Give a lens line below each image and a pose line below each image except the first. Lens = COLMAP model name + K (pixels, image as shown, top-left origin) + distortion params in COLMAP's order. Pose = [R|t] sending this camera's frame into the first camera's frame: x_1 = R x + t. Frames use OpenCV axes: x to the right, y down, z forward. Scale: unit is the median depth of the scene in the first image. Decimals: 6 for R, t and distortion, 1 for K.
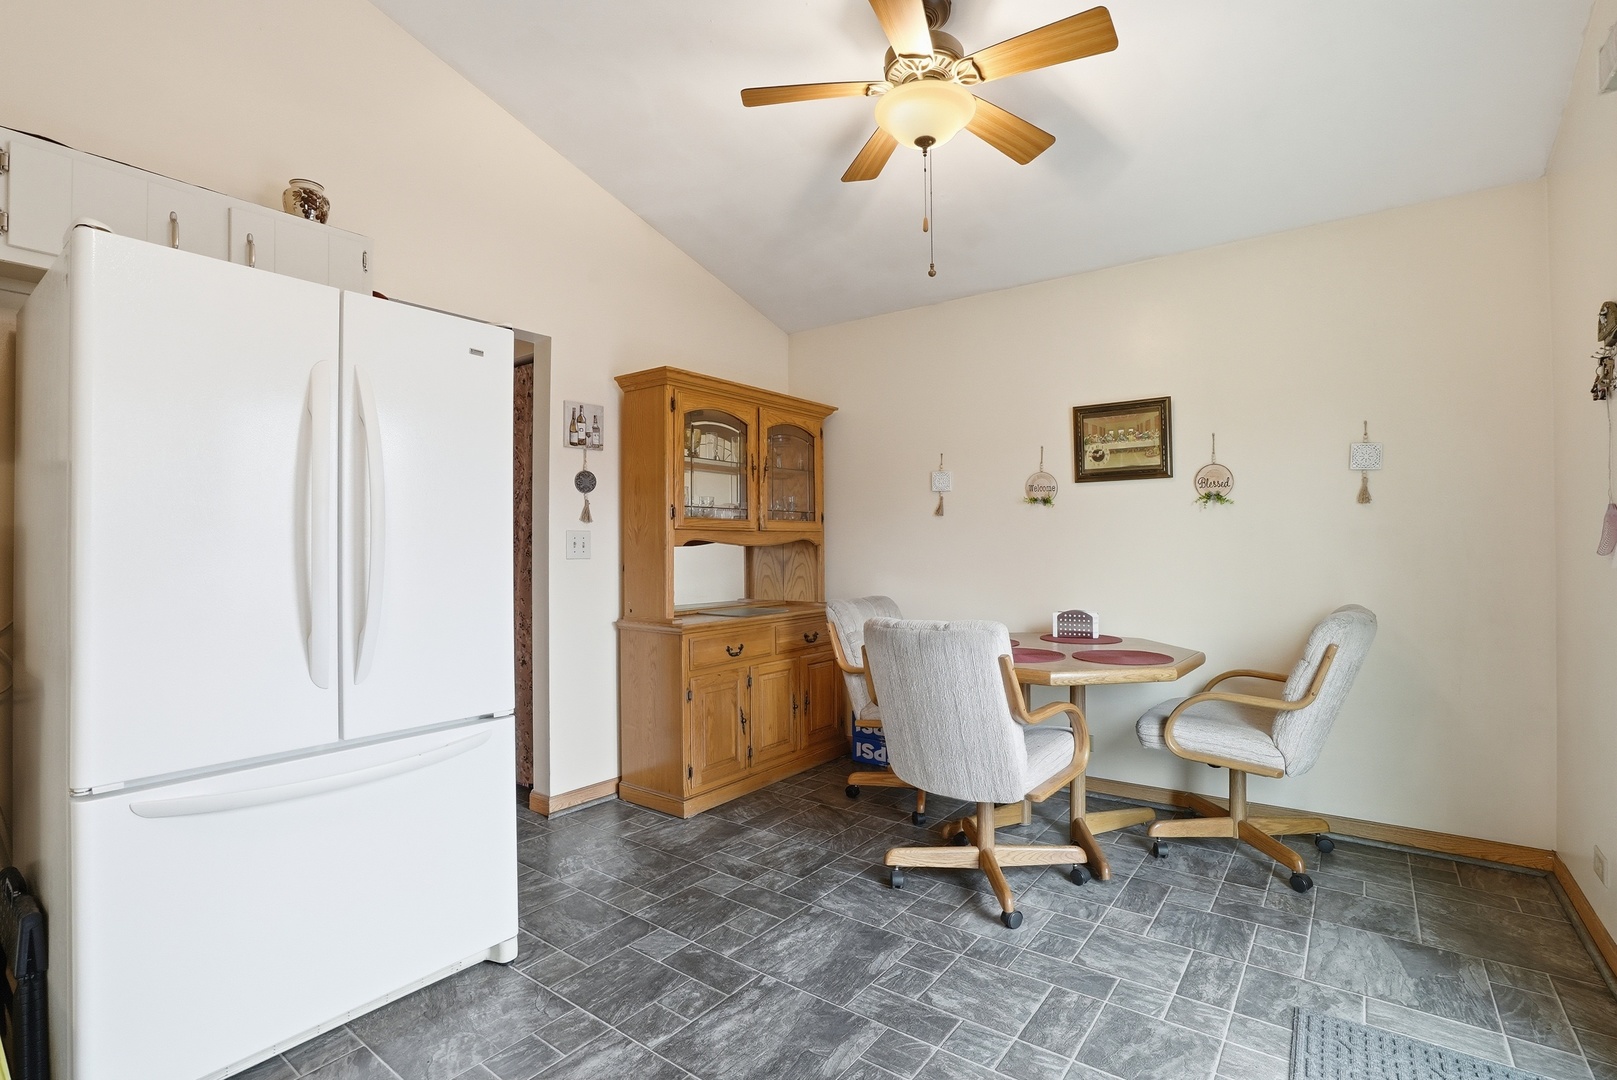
lens RADIAL K [[761.4, 0, 815.7], [0, 761.4, 540.3], [0, 0, 1]] dist [-0.039402, 0.011669]
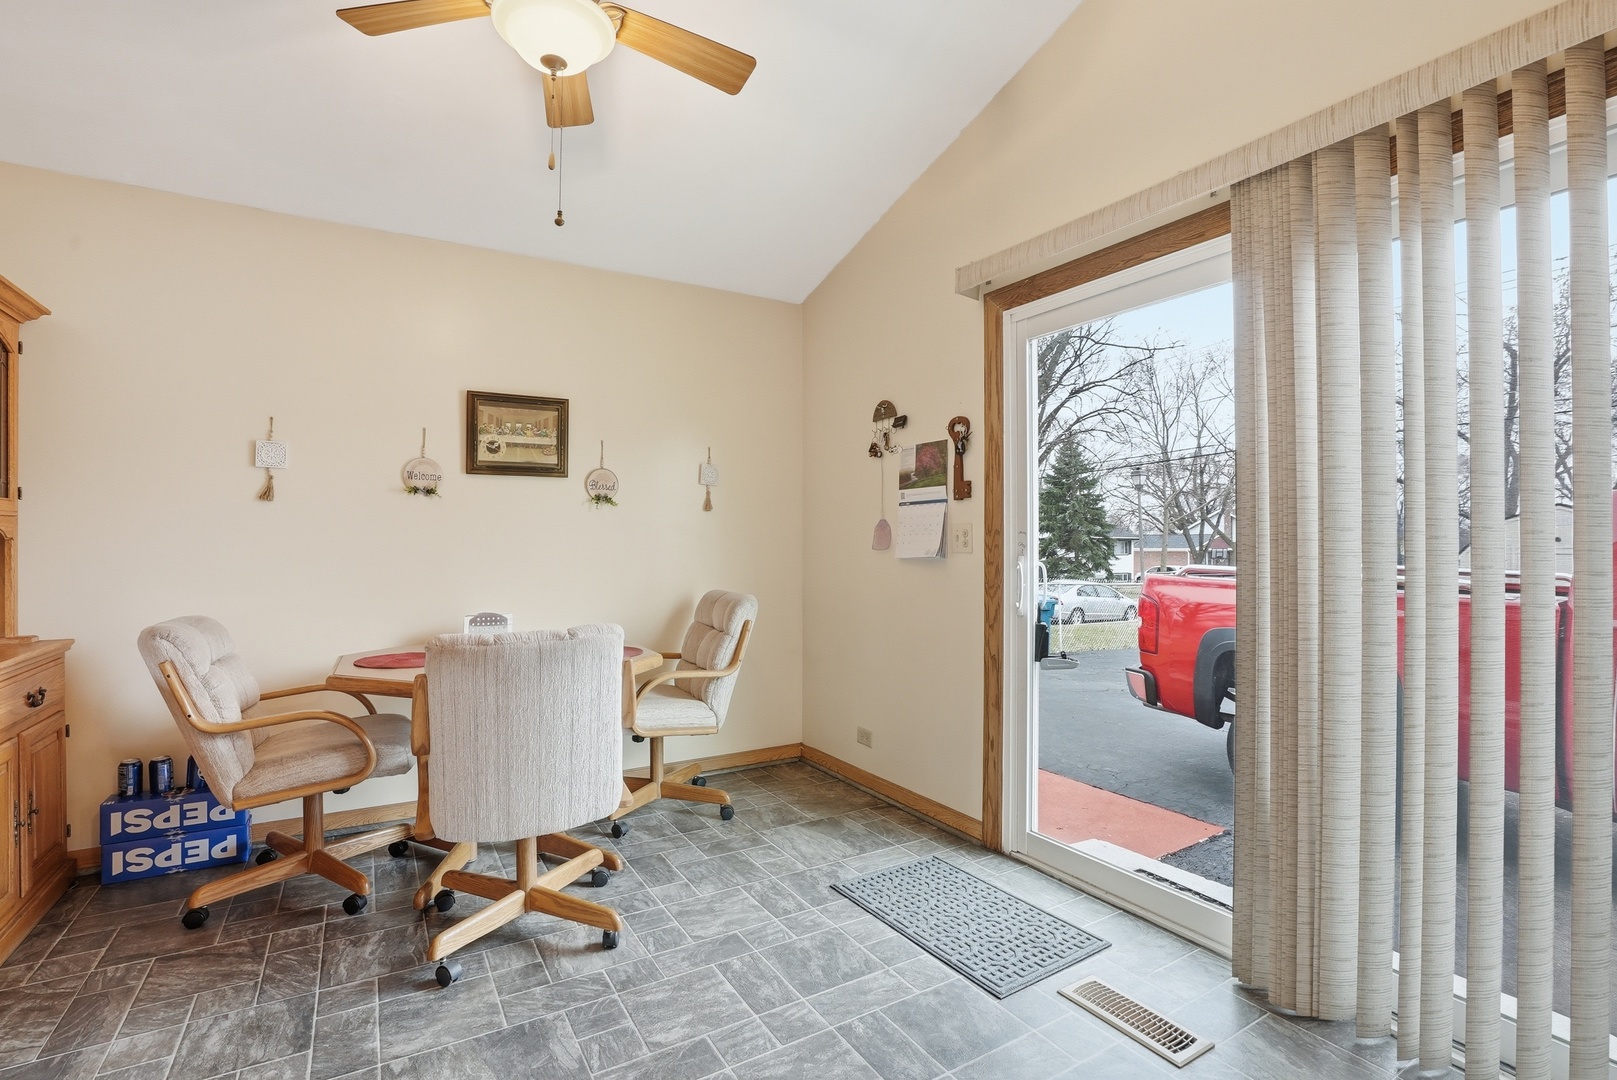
lens RADIAL K [[761.4, 0, 819.7], [0, 761.4, 537.7], [0, 0, 1]] dist [-0.039402, 0.011669]
pose [[0.381709, 0.012515, 0.924198, -0.371402], [-0.009928, 0.999906, -0.009440, 0.006080], [-0.924229, -0.005573, 0.381797, 0.291265]]
